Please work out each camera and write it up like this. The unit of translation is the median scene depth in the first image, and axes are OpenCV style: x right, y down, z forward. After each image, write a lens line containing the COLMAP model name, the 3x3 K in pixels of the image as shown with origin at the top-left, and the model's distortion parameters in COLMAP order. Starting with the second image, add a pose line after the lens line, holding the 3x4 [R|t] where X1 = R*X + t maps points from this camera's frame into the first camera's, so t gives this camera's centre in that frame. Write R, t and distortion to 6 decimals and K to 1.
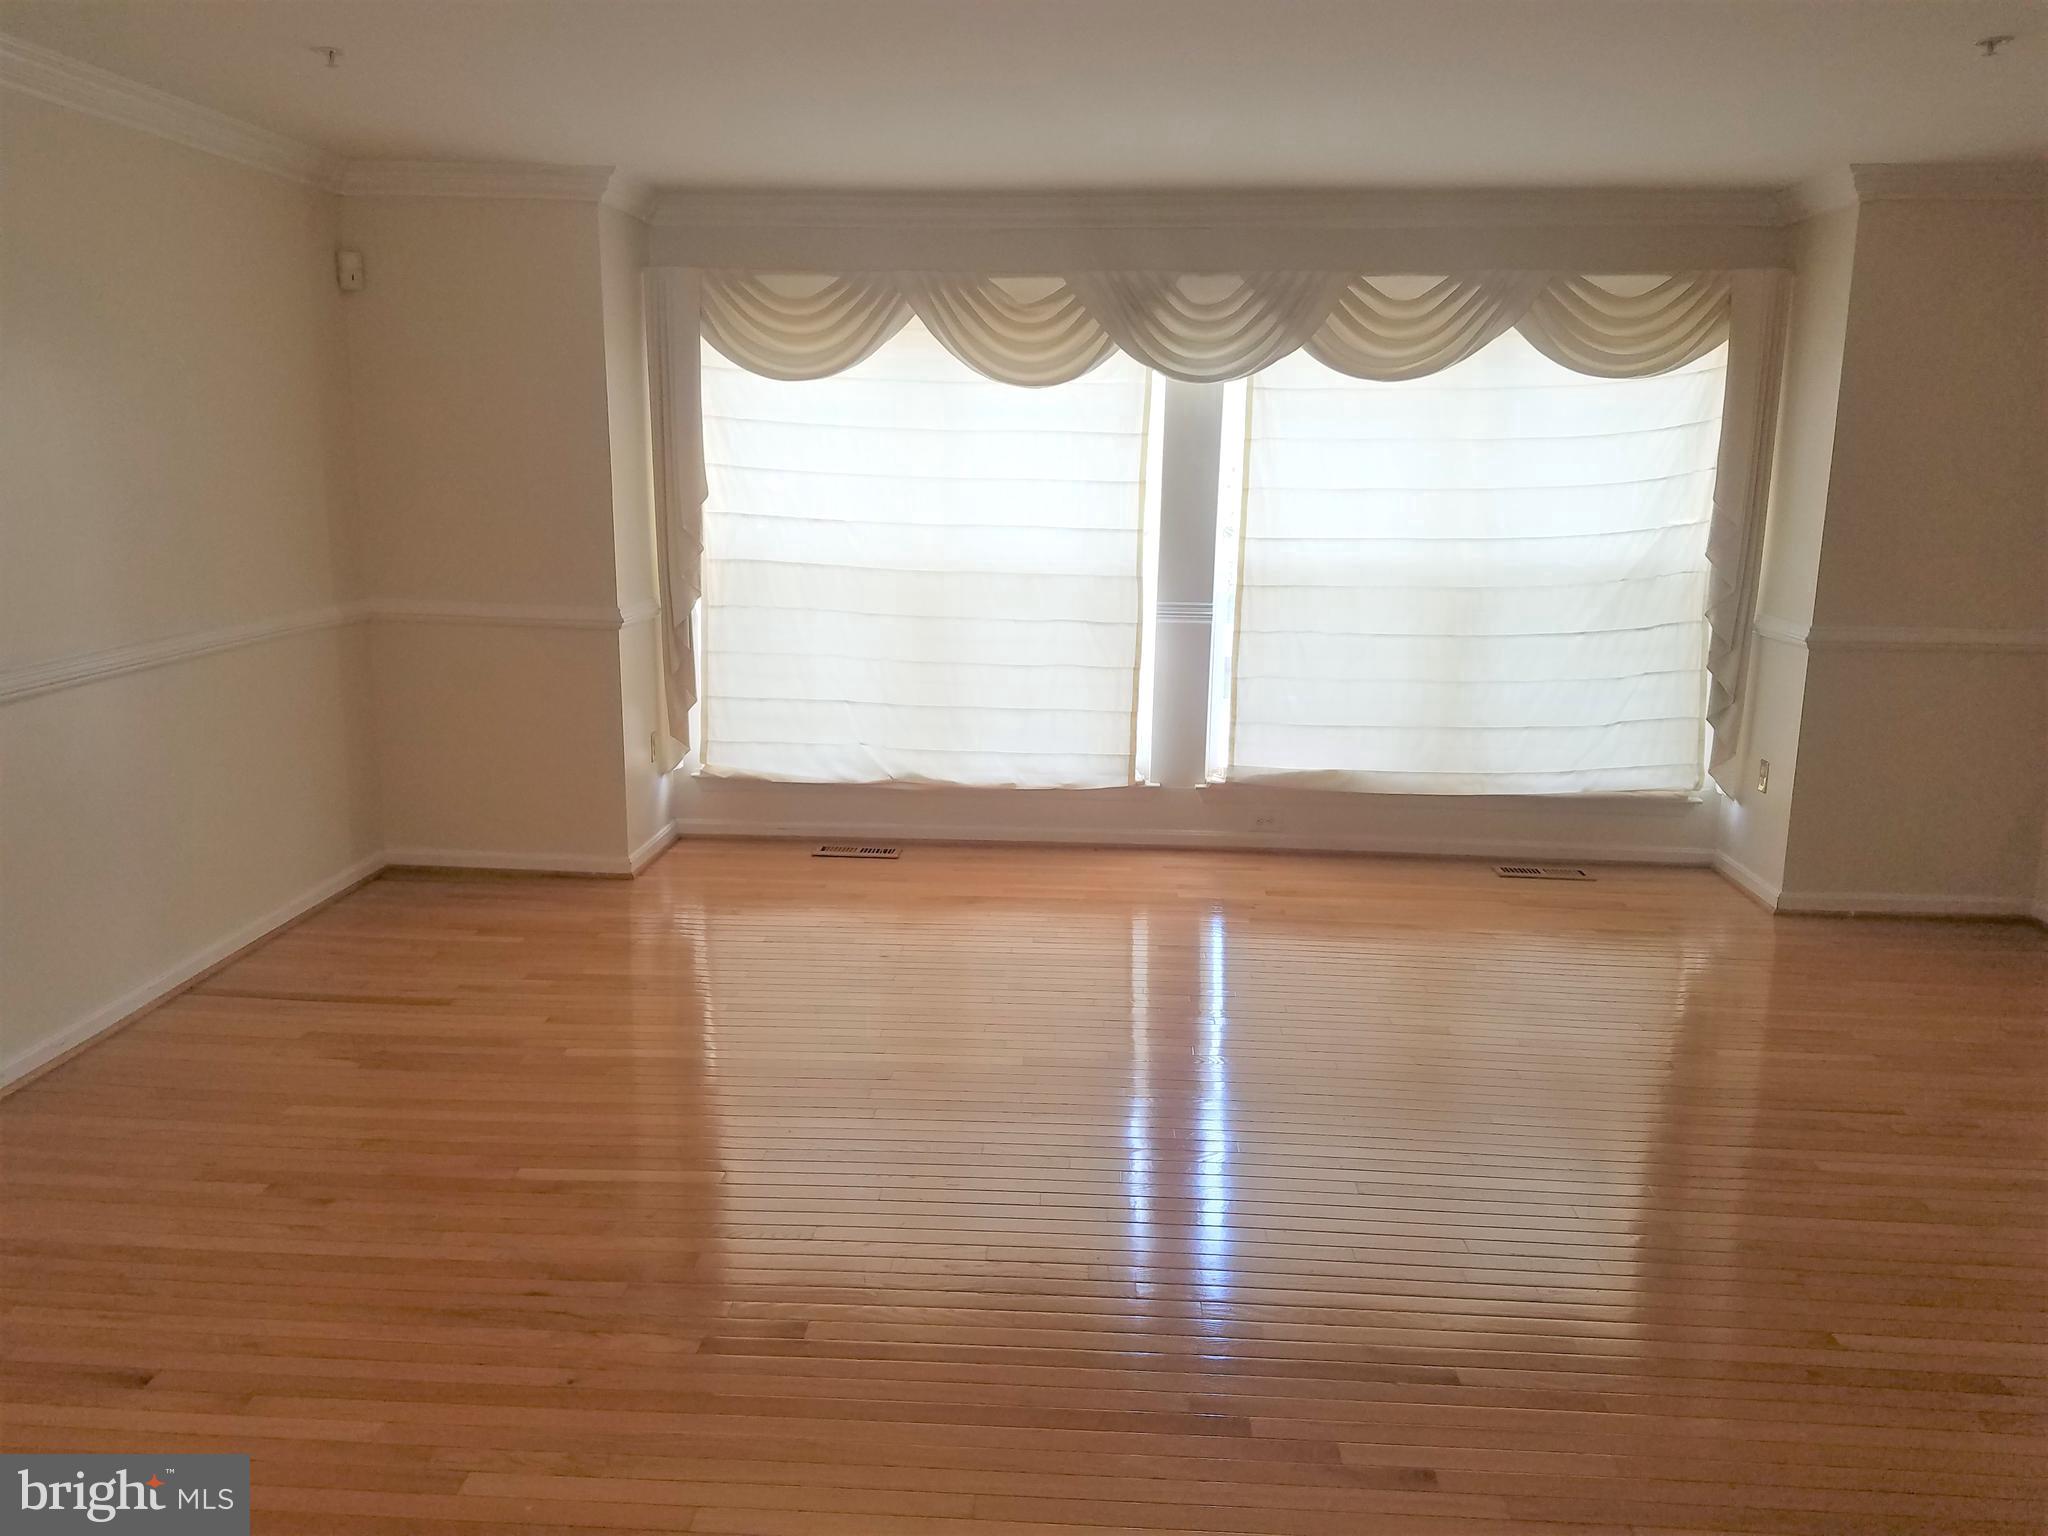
lens RADIAL K [[1608.8, 0, 1007.8], [0, 1608.8, 763.5], [0, 0, 1]] dist [0.241701, -0.385488]
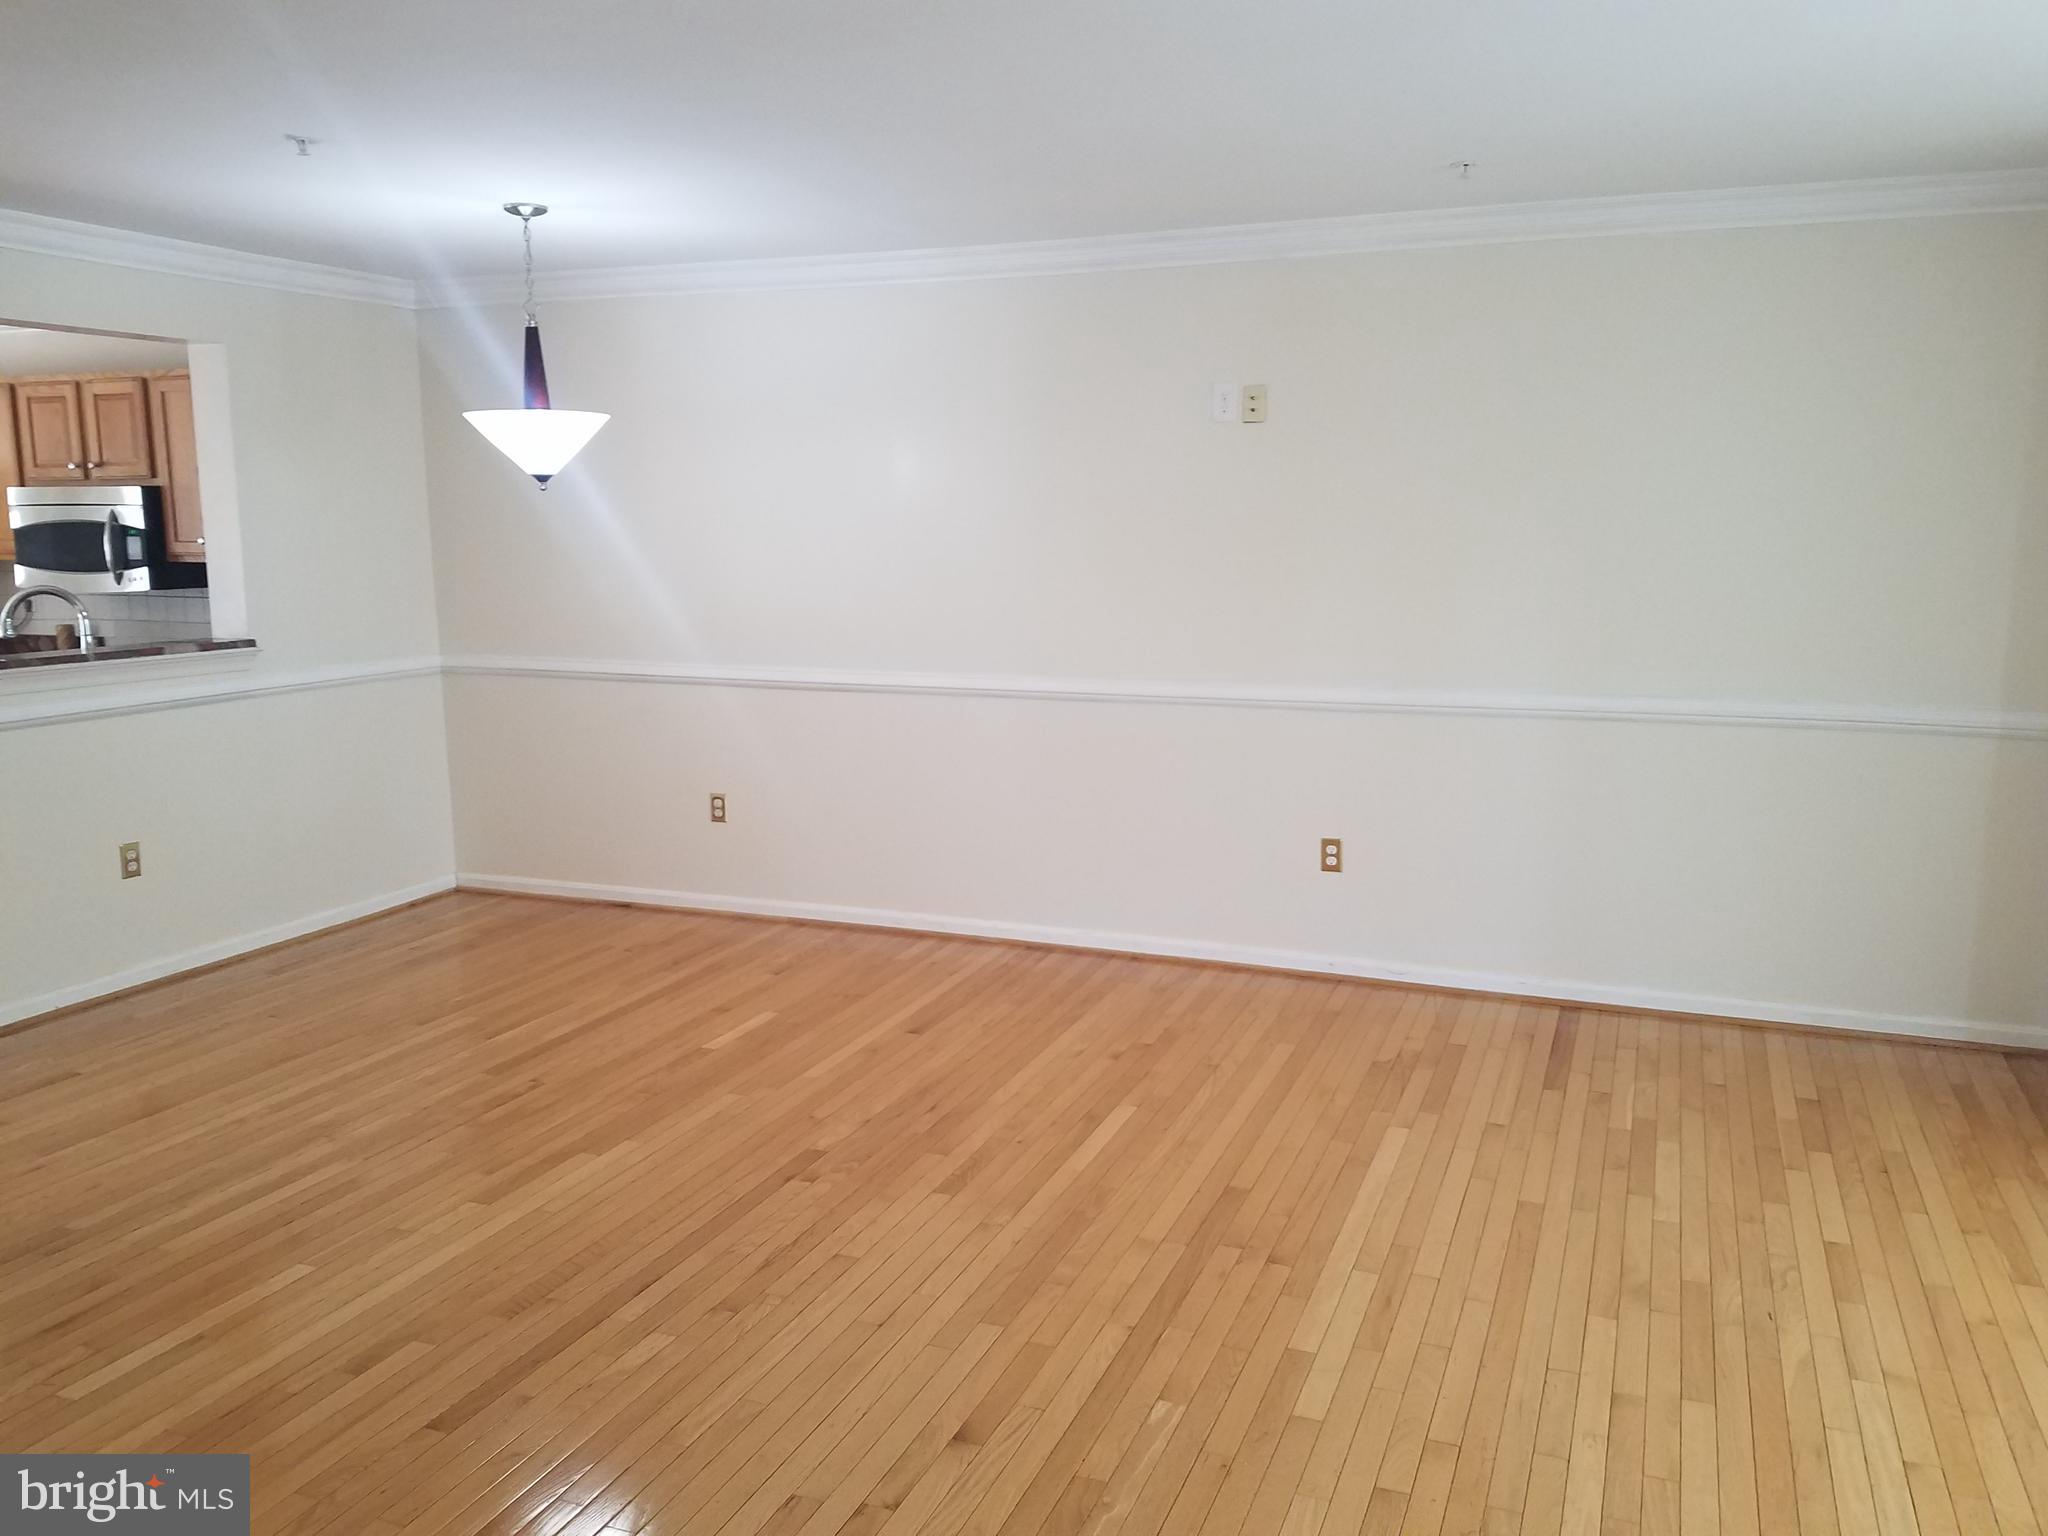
lens RADIAL K [[1608.8, 0, 1007.8], [0, 1608.8, 763.5], [0, 0, 1]] dist [0.241701, -0.385488]
pose [[-0.335754, 0.127947, -0.933220, 0.509451], [-0.184089, 0.962714, 0.198222, -0.135337], [0.923786, 0.238350, -0.299682, 0.749459]]
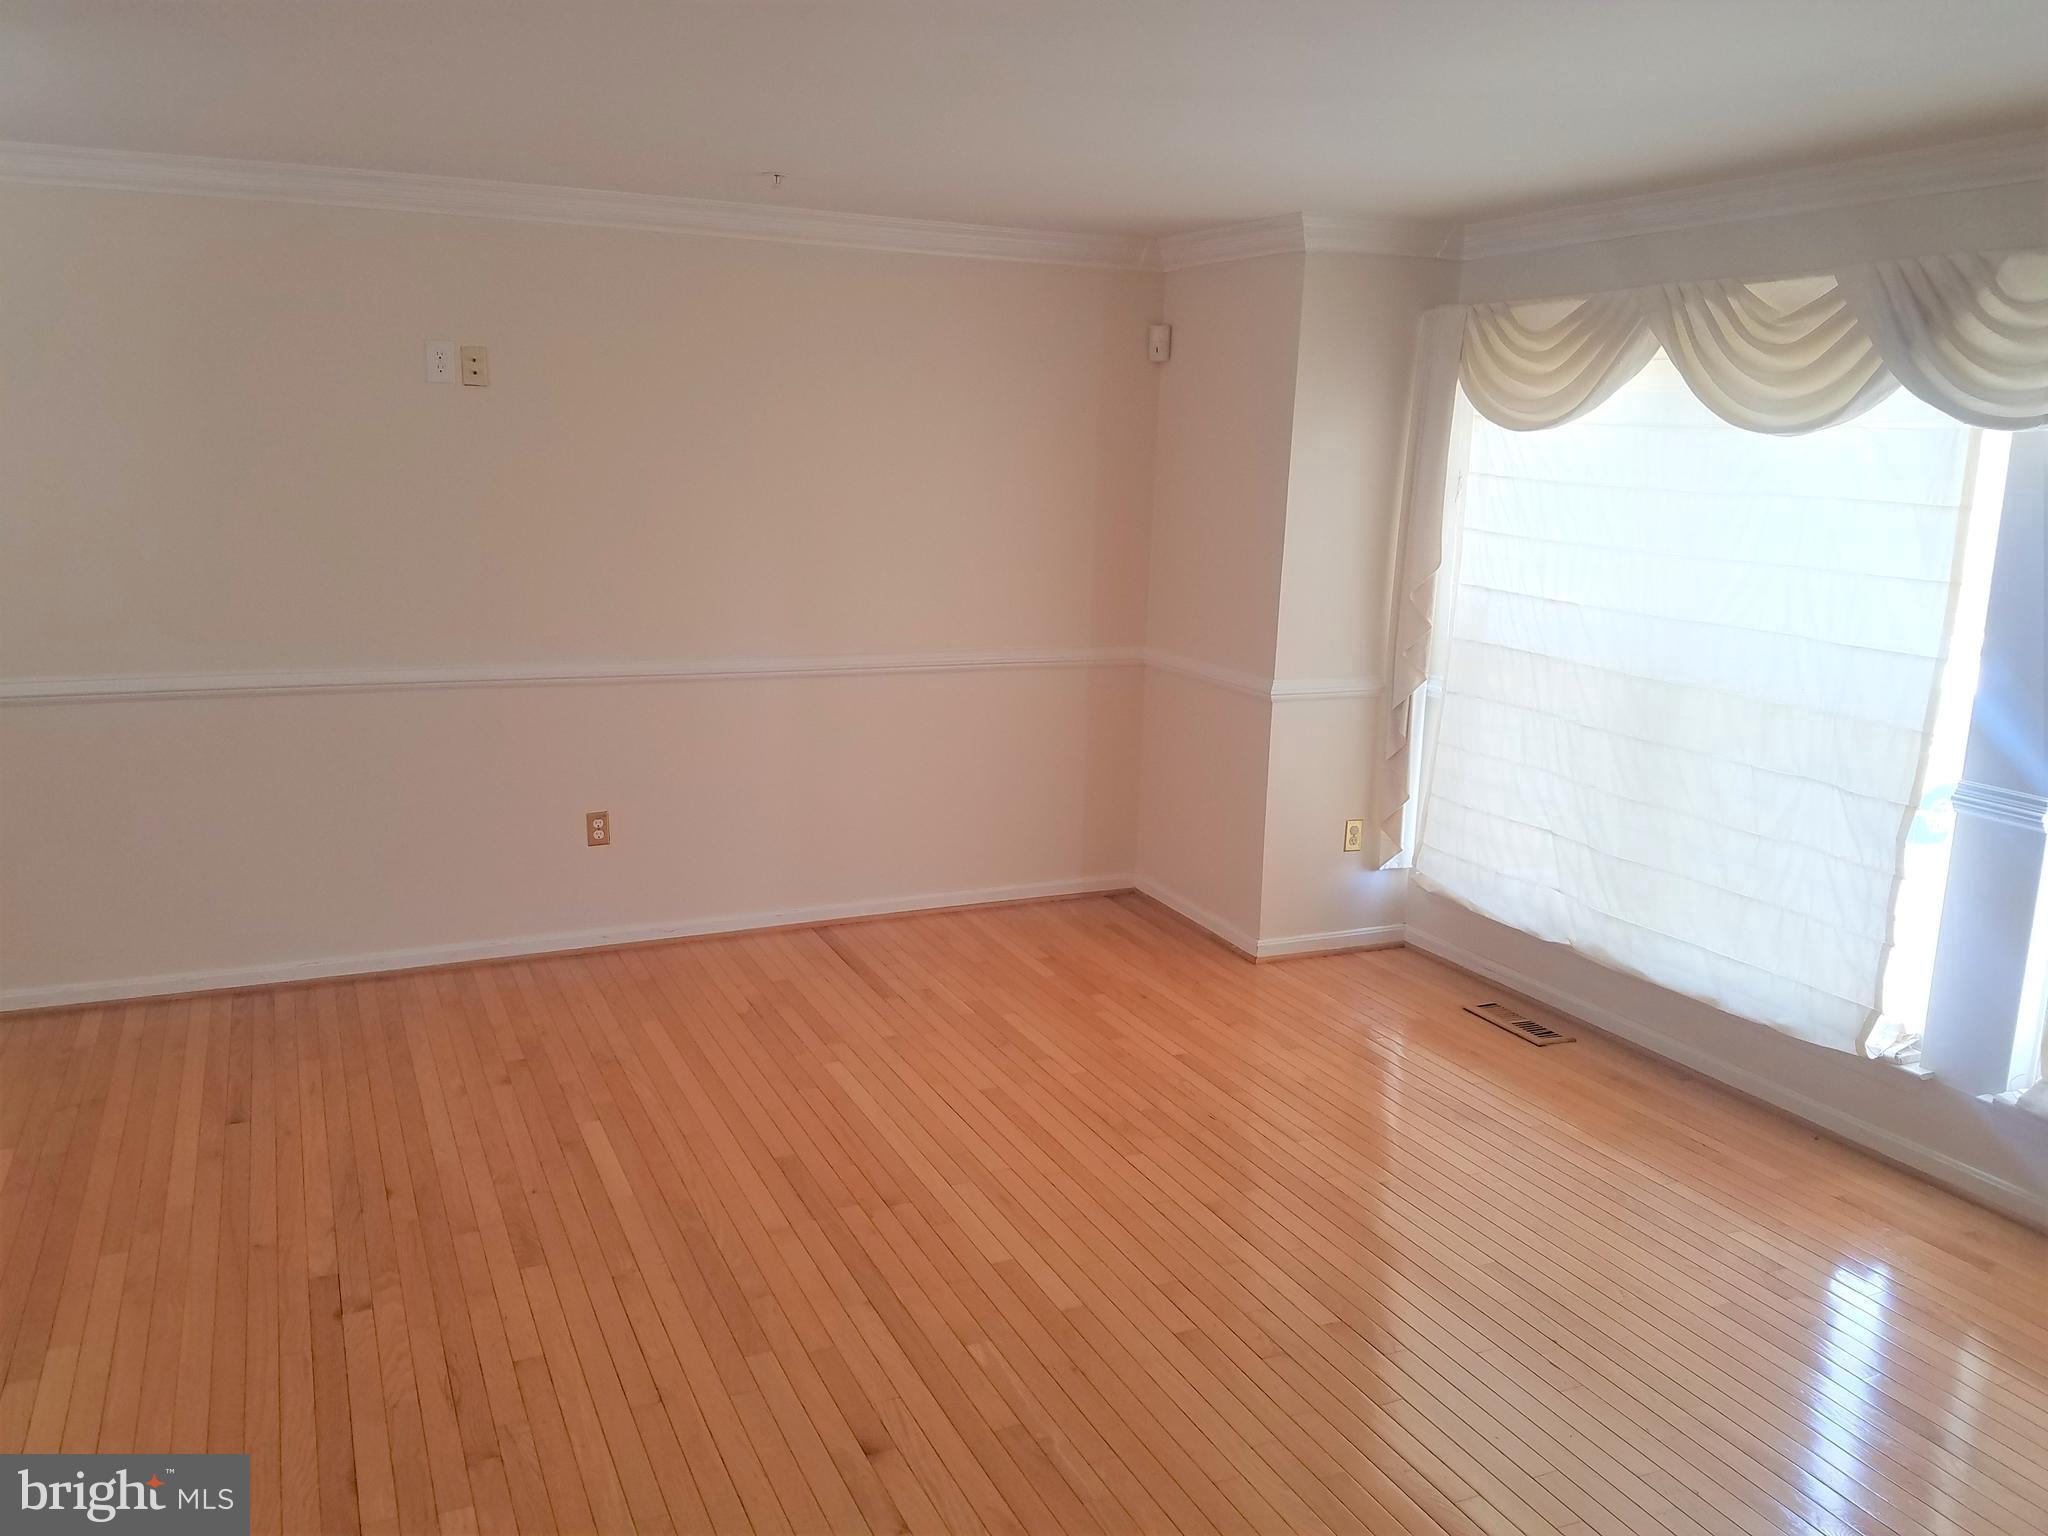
lens RADIAL K [[1608.8, 0, 1007.8], [0, 1608.8, 763.5], [0, 0, 1]] dist [0.241701, -0.385488]
pose [[0.454858, 0.168964, -0.874389, 0.505442], [-0.187506, 0.977998, 0.091445, -0.101535], [0.870601, 0.122358, 0.476531, 0.411843]]
